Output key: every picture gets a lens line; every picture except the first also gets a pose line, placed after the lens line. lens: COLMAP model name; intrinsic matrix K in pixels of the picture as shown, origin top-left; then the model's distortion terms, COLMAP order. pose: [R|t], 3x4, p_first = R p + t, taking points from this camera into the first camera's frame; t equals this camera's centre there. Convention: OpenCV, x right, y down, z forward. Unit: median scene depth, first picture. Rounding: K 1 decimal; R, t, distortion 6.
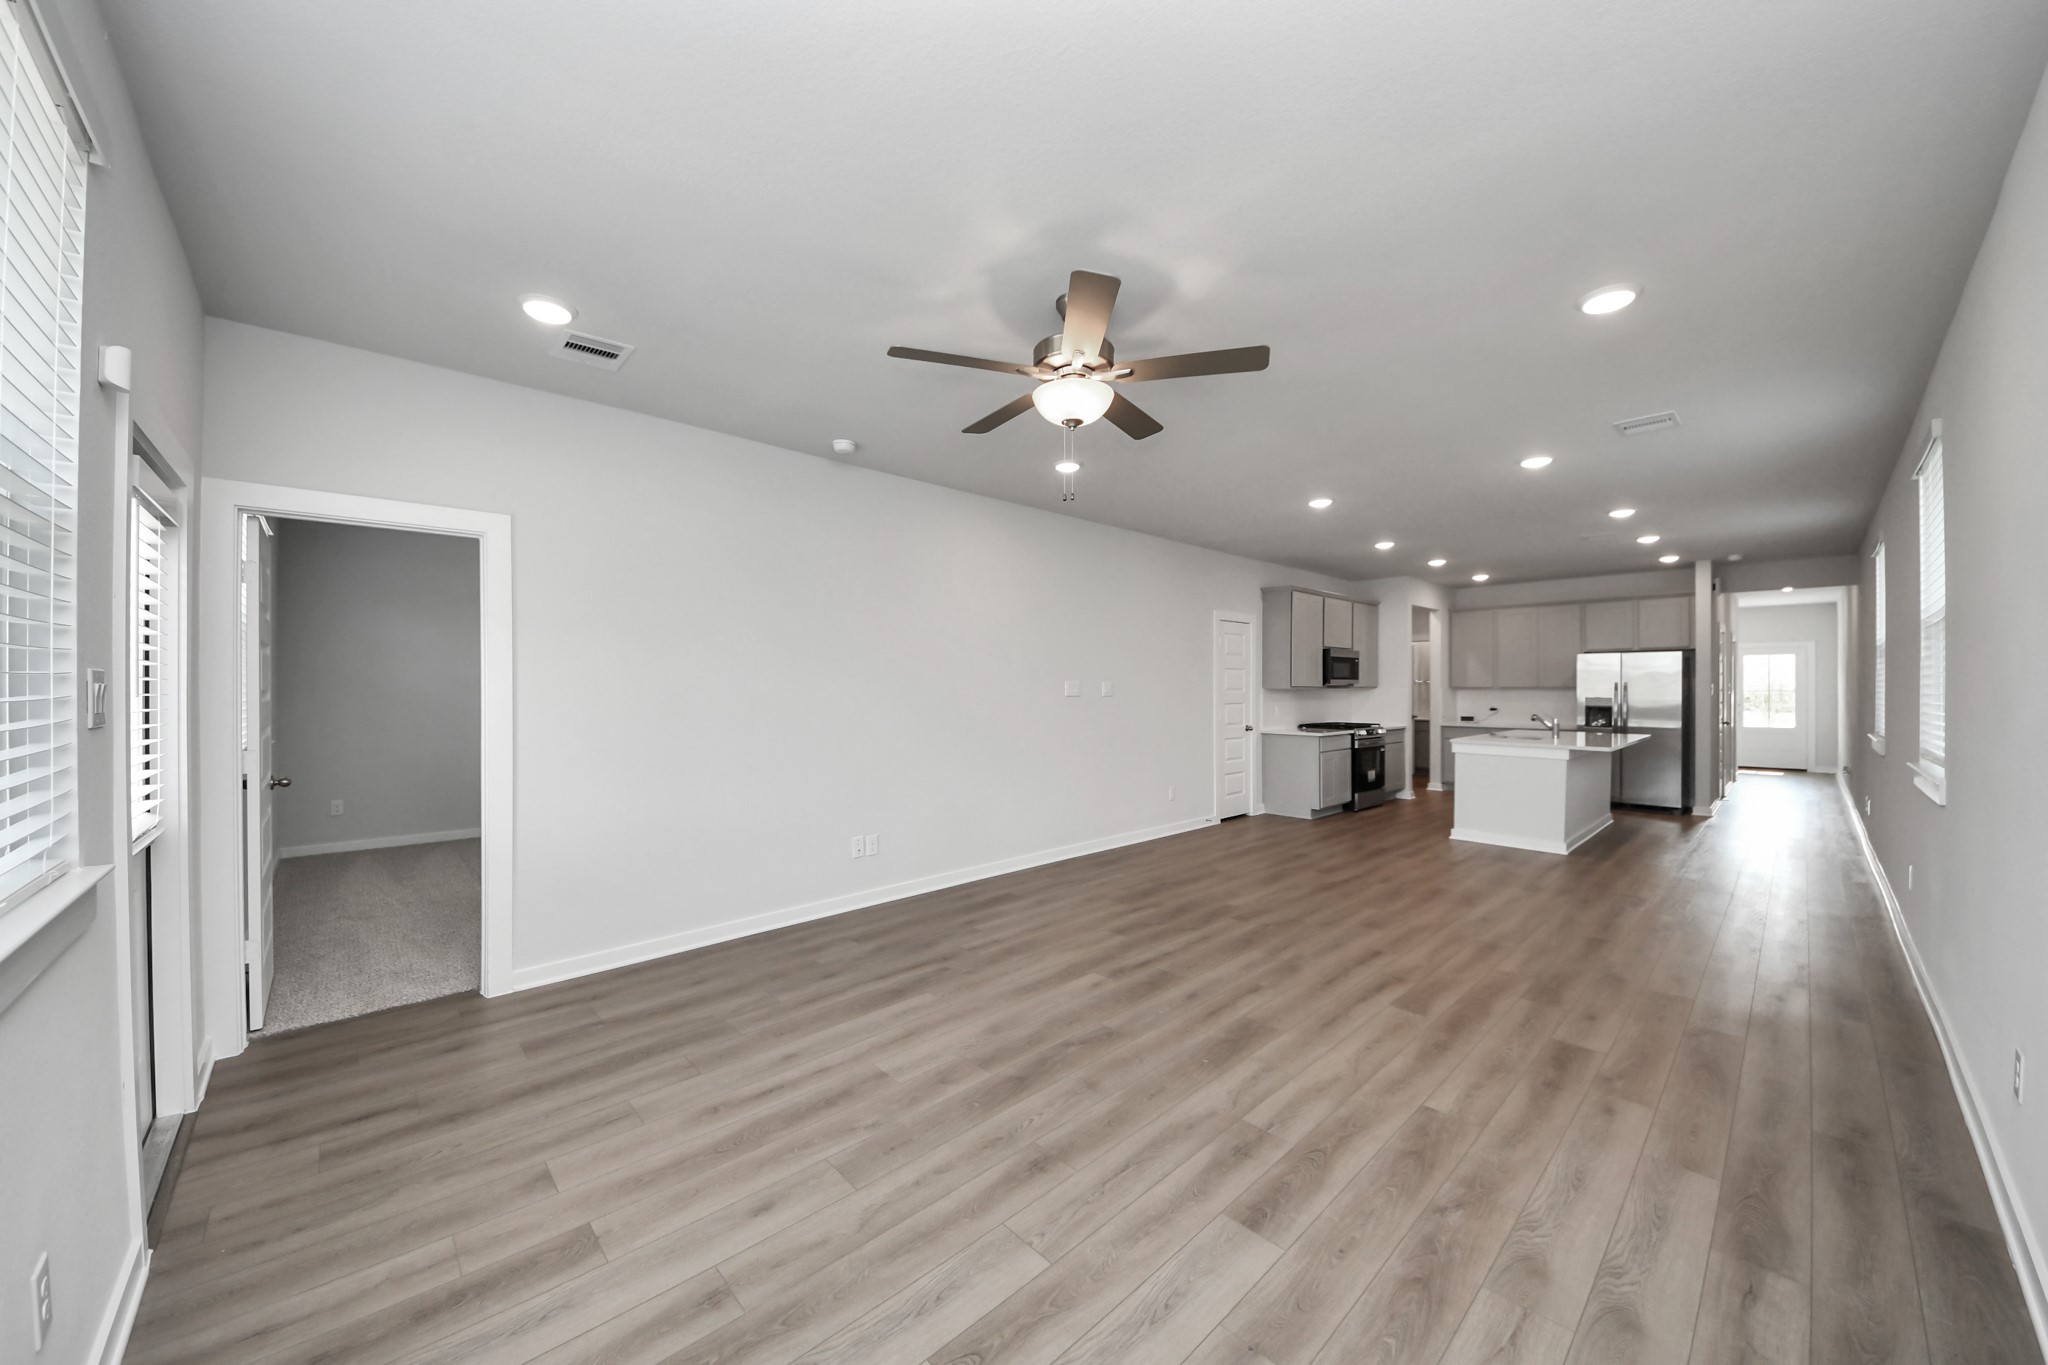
lens RADIAL K [[732.1, 0, 1016.9], [0, 732.1, 679.0], [0, 0, 1]] dist [0.003582, -0.006439]
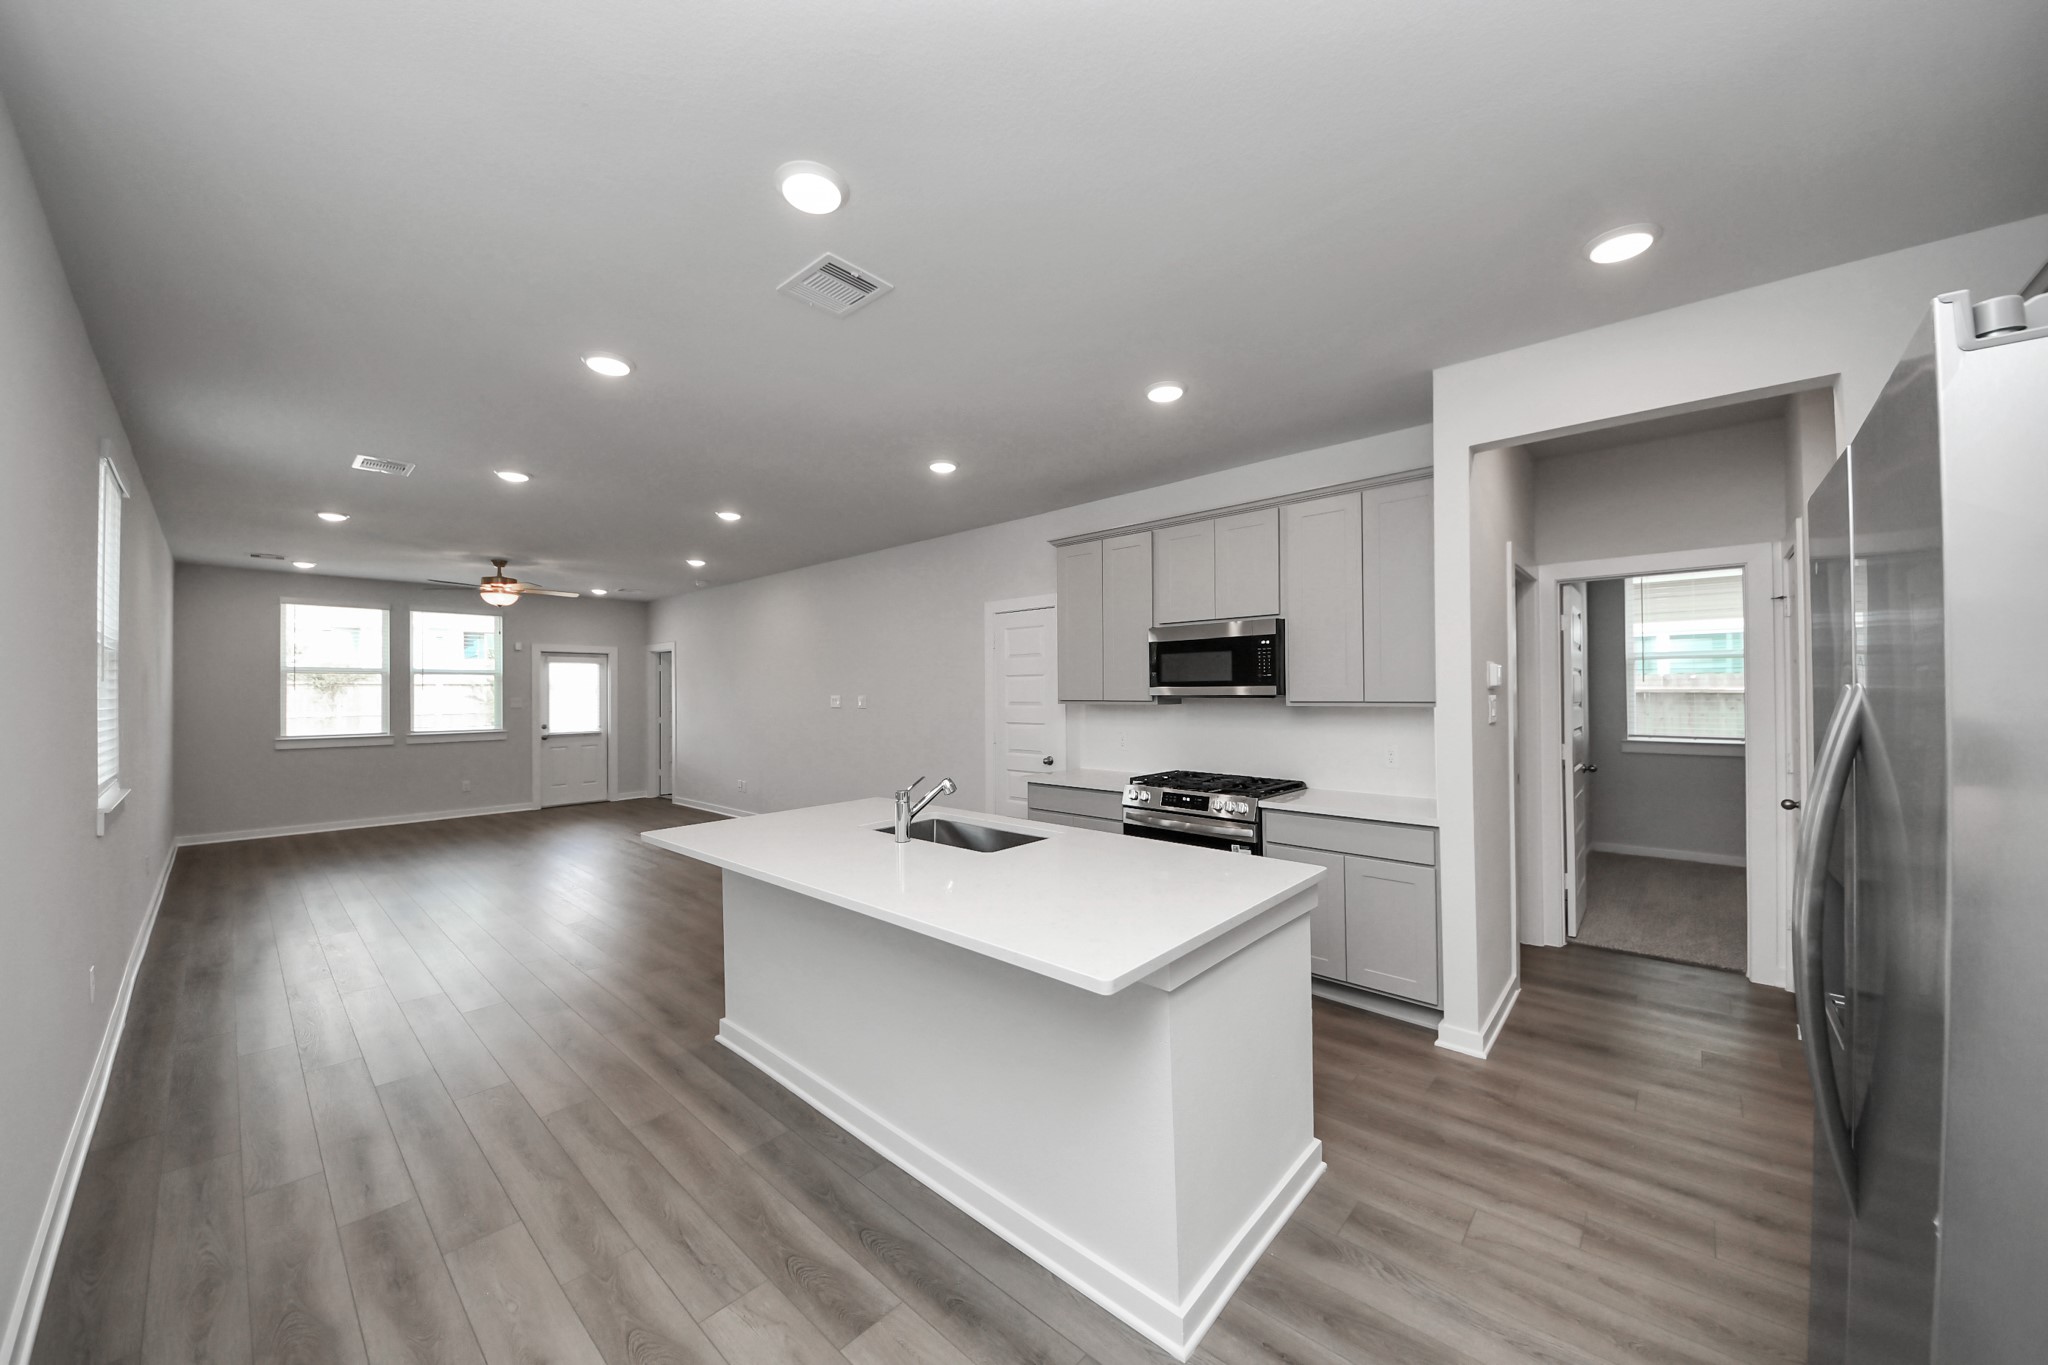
lens RADIAL K [[732.1, 0, 1000.3], [0, 732.1, 694.3], [0, 0, 1]] dist [0.003582, -0.006439]
pose [[0.069279, -0.004077, -0.997589, 1.805041], [0.014049, 0.999896, -0.003111, 0.010126], [0.997498, -0.013800, 0.069329, 1.658136]]
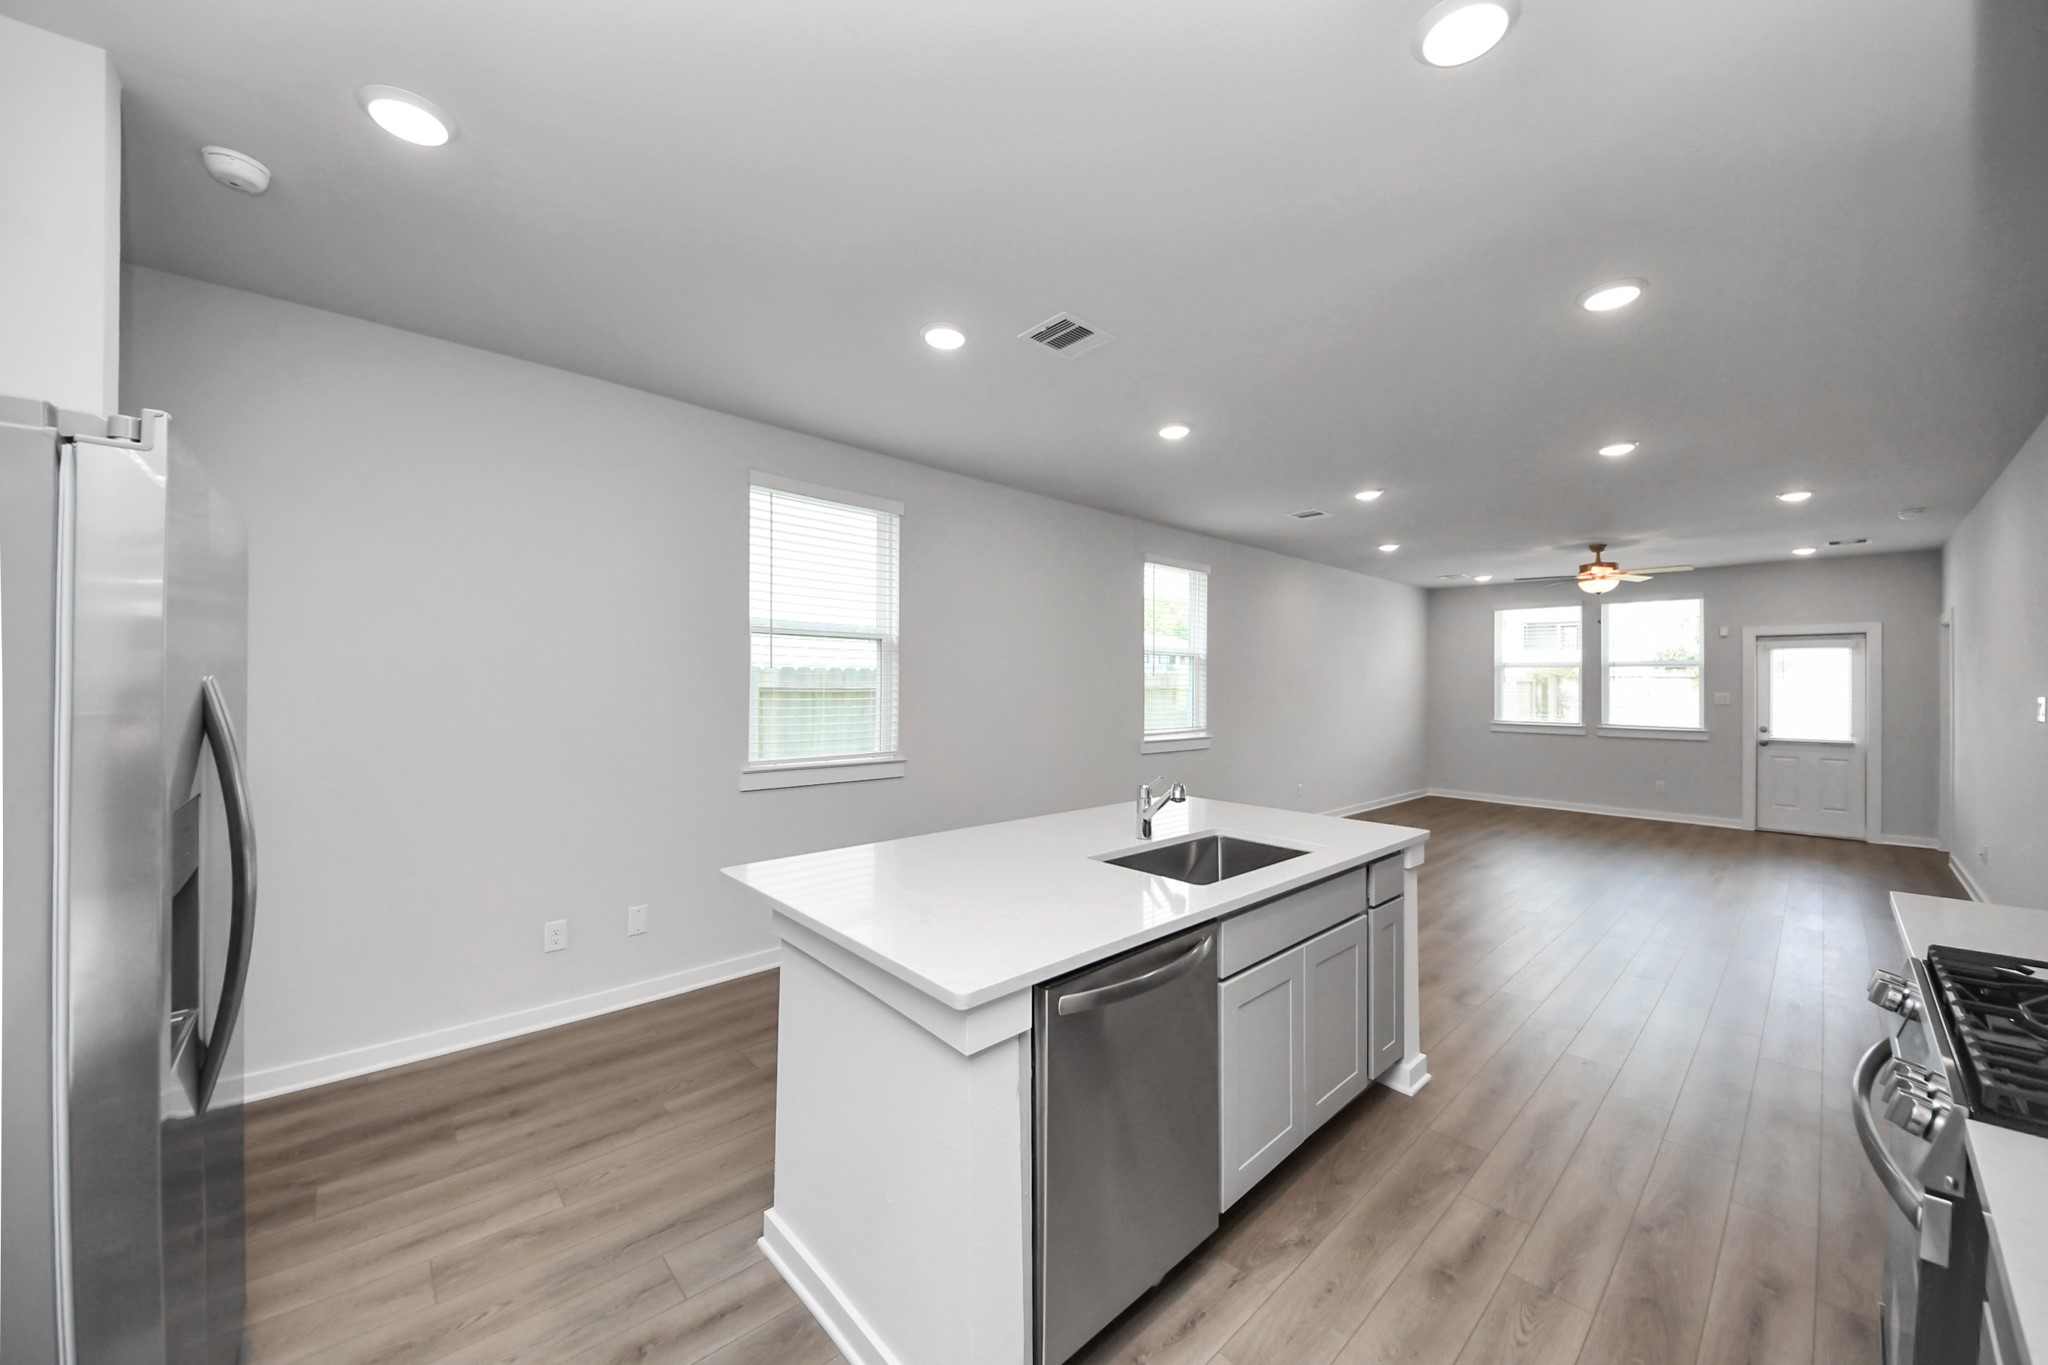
lens RADIAL K [[732.1, 0, 1038.6], [0, 732.1, 678.5], [0, 0, 1]] dist [0.003582, -0.006439]
pose [[-0.999847, -0.014267, -0.010093, 1.274665], [-0.014143, 0.999825, -0.012245, 0.004978], [0.010266, -0.012100, -0.999874, 2.196369]]
